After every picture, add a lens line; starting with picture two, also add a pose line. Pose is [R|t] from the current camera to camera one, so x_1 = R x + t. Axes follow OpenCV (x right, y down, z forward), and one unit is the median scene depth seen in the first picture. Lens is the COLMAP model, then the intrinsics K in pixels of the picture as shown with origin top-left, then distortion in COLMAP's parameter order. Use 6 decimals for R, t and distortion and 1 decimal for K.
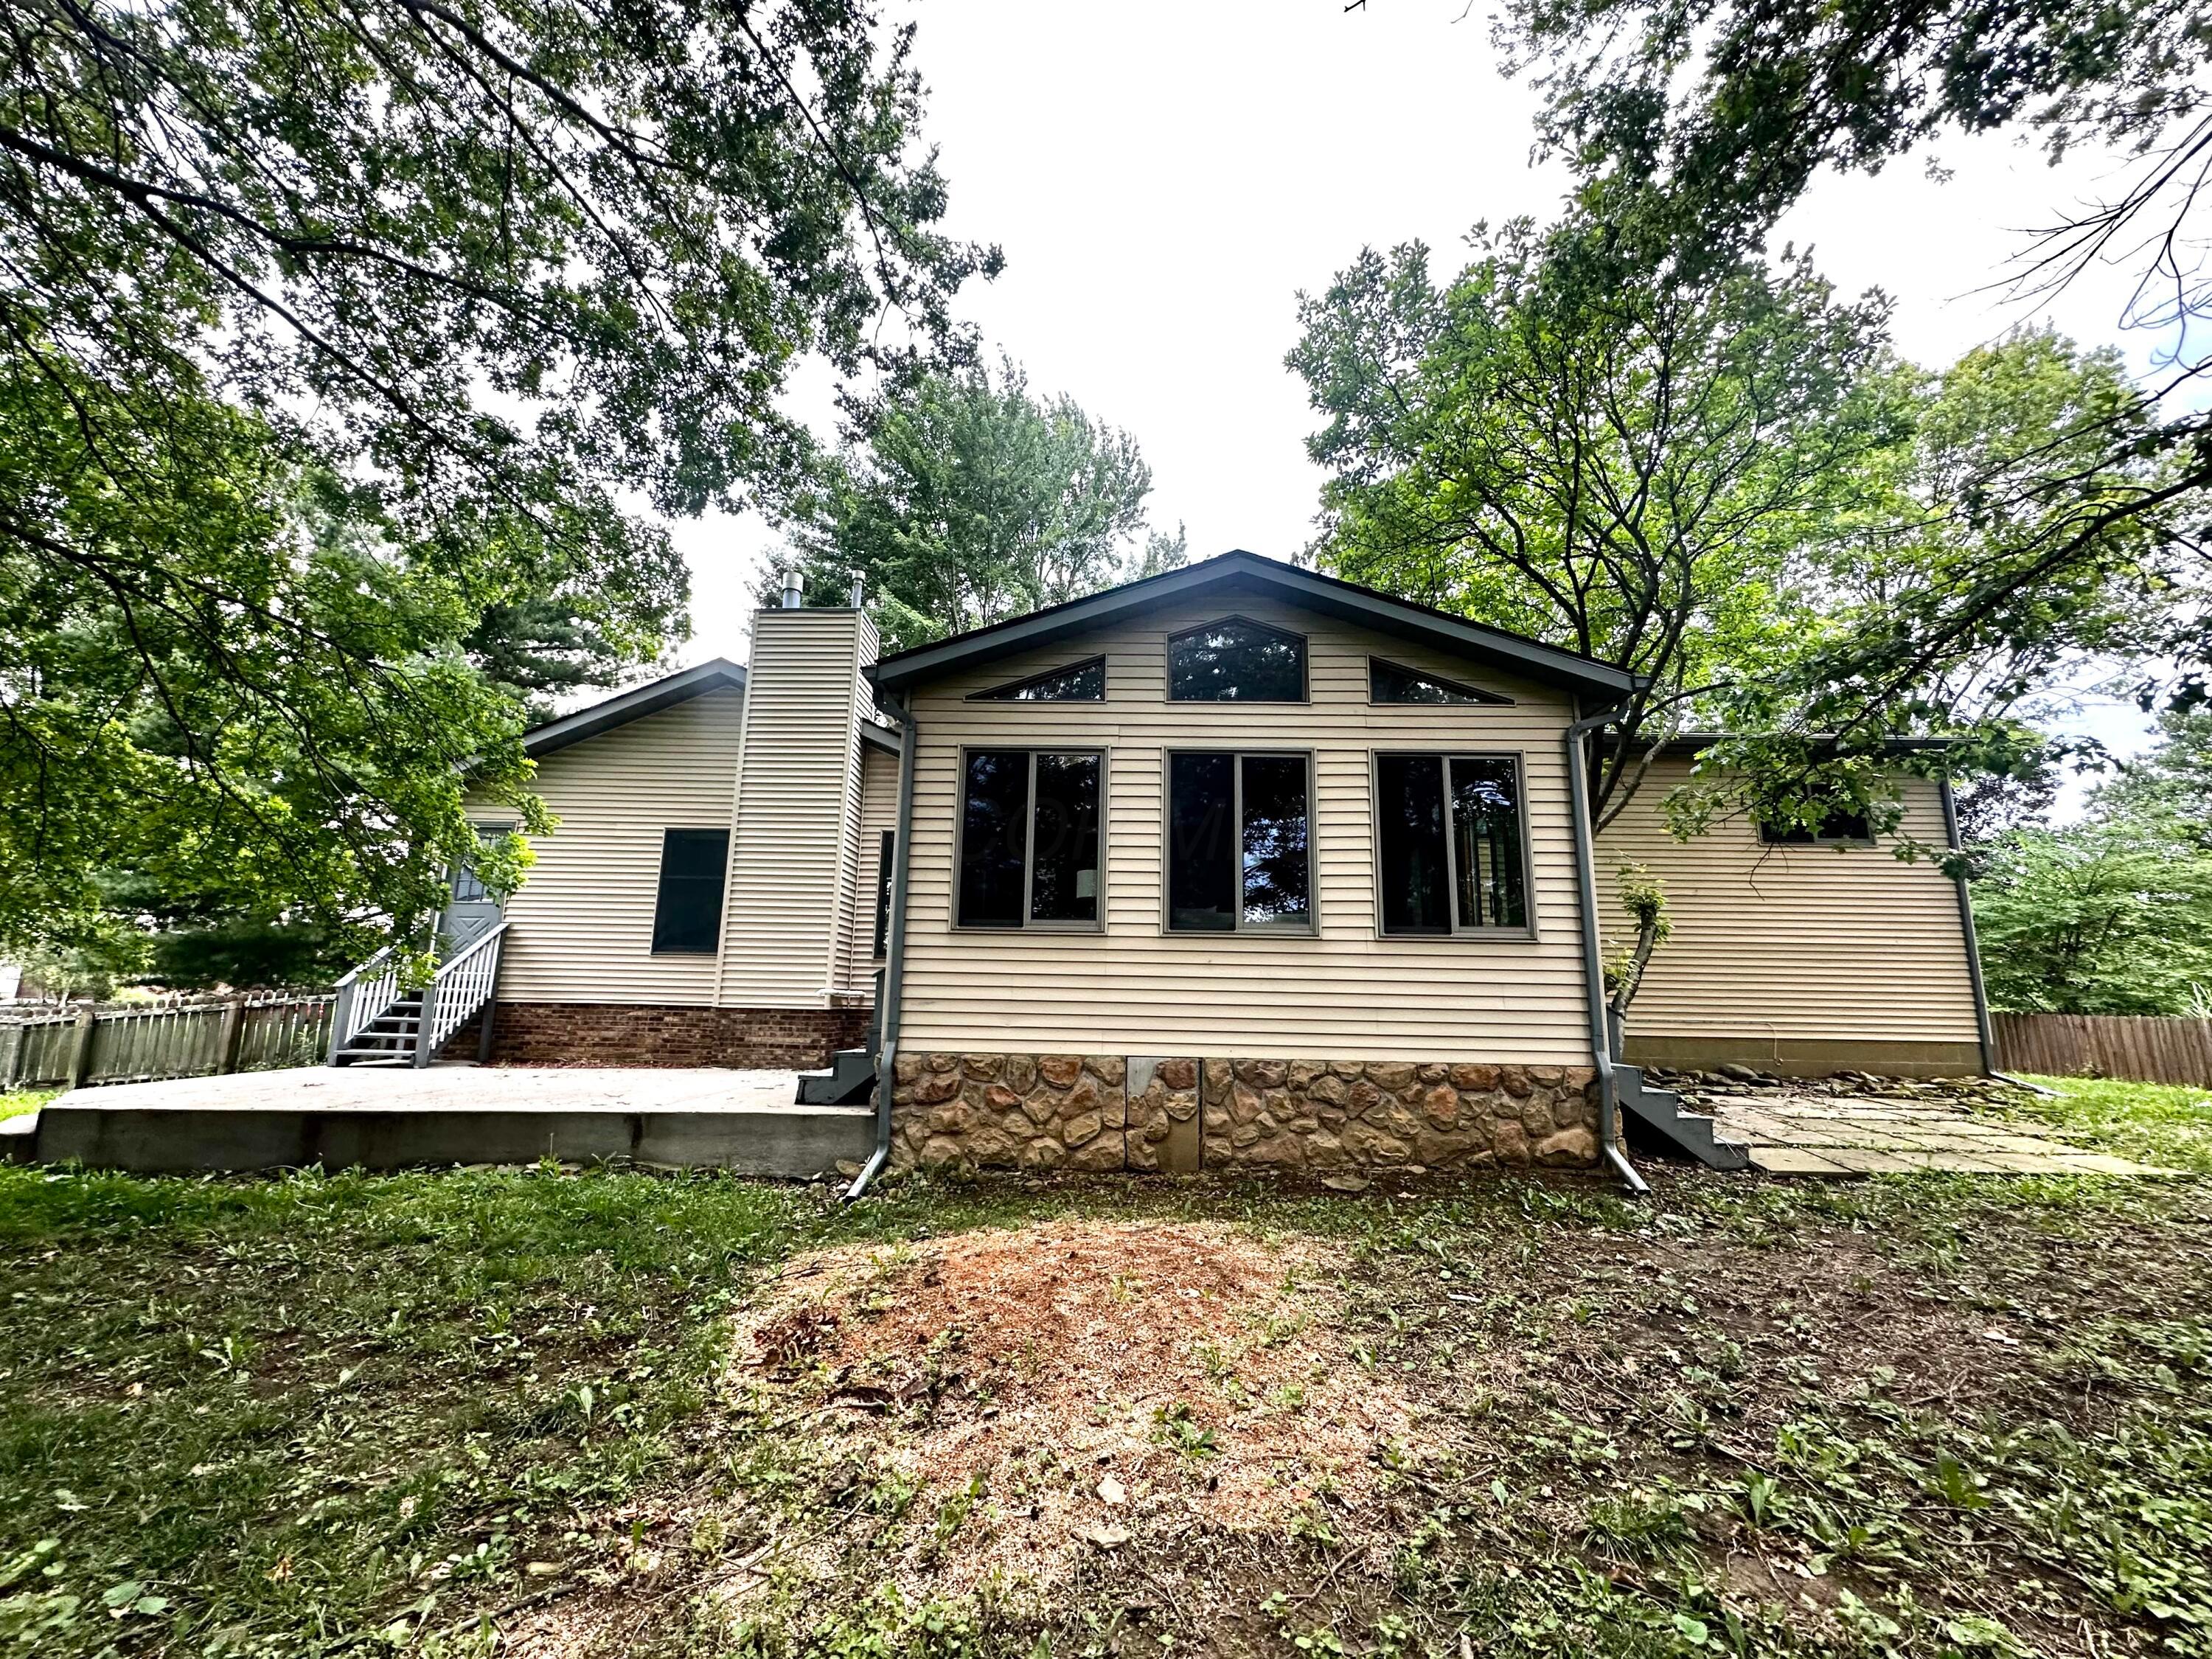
lens RADIAL K [[896.9, 0, 1106.0], [0, 896.9, 829.5], [0, 0, 1]] dist [0.000576, 0.000024]
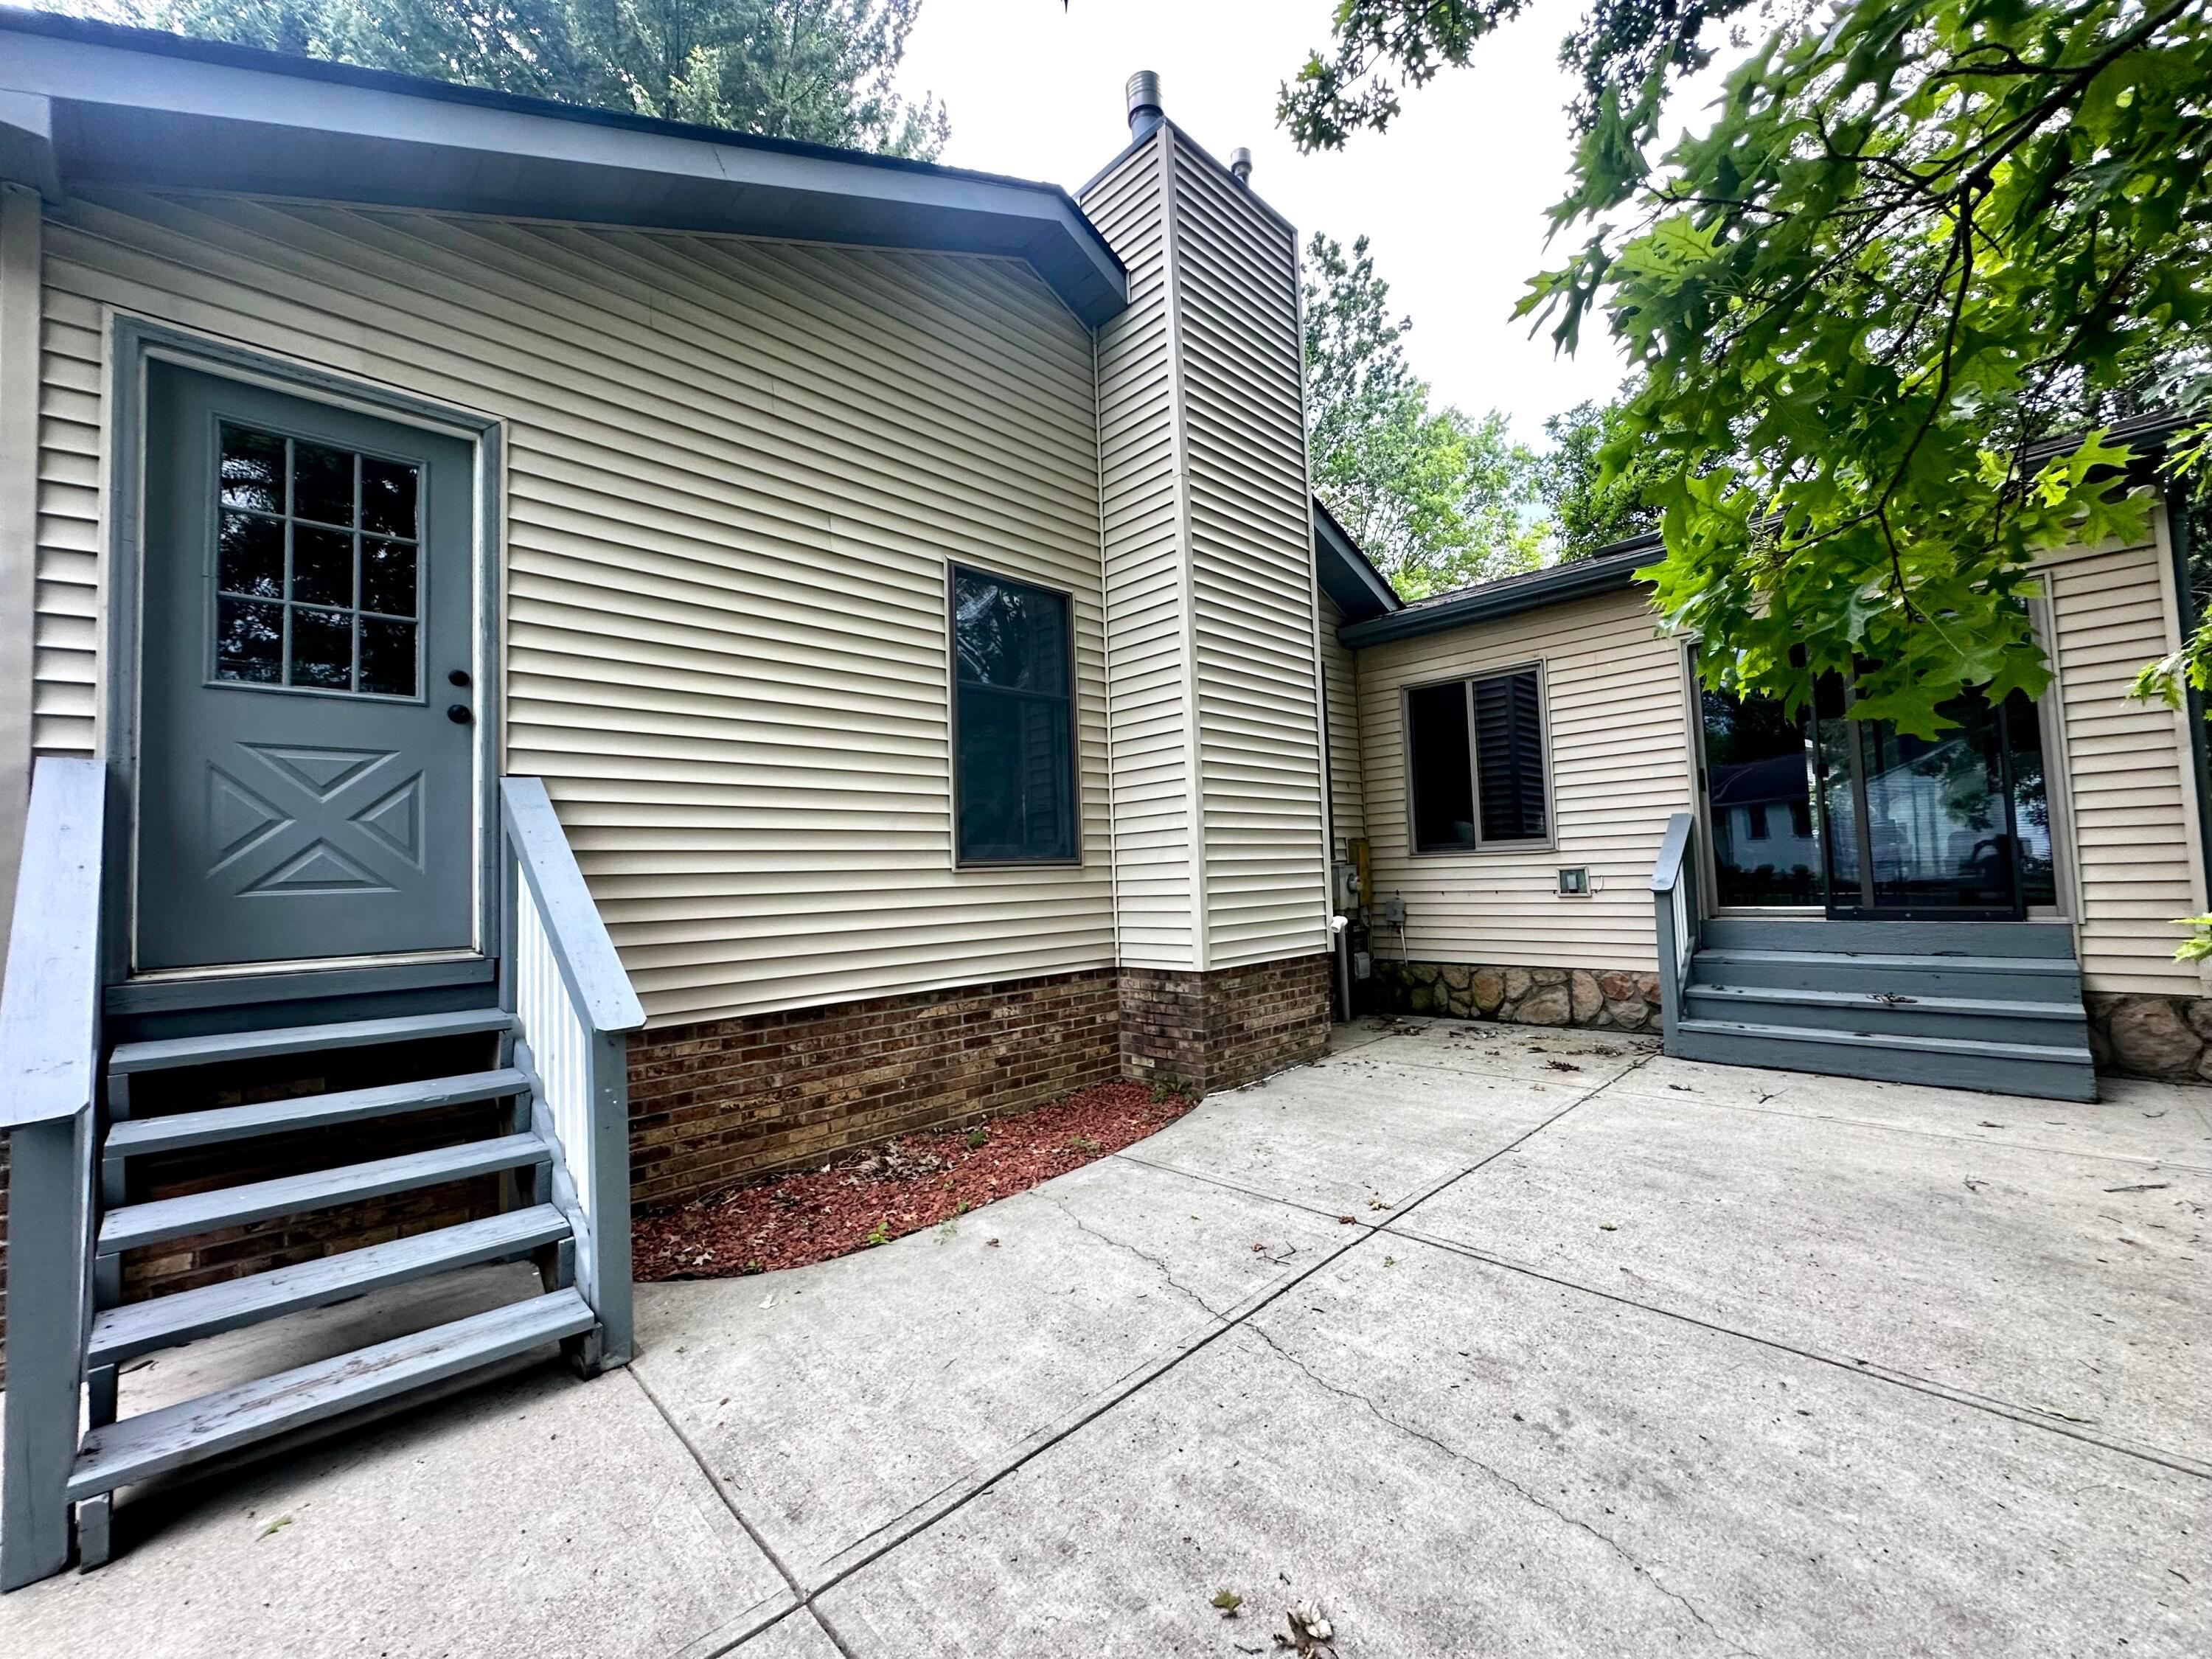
lens RADIAL K [[874.1, 0, 1106.0], [0, 874.1, 829.5], [0, 0, 1]] dist [-0.001300, -0.000288]
pose [[0.705372, -0.007860, 0.708794, -0.805168], [-0.080462, 0.992588, 0.091081, 0.086821], [-0.704256, -0.121277, 0.699511, 0.729695]]
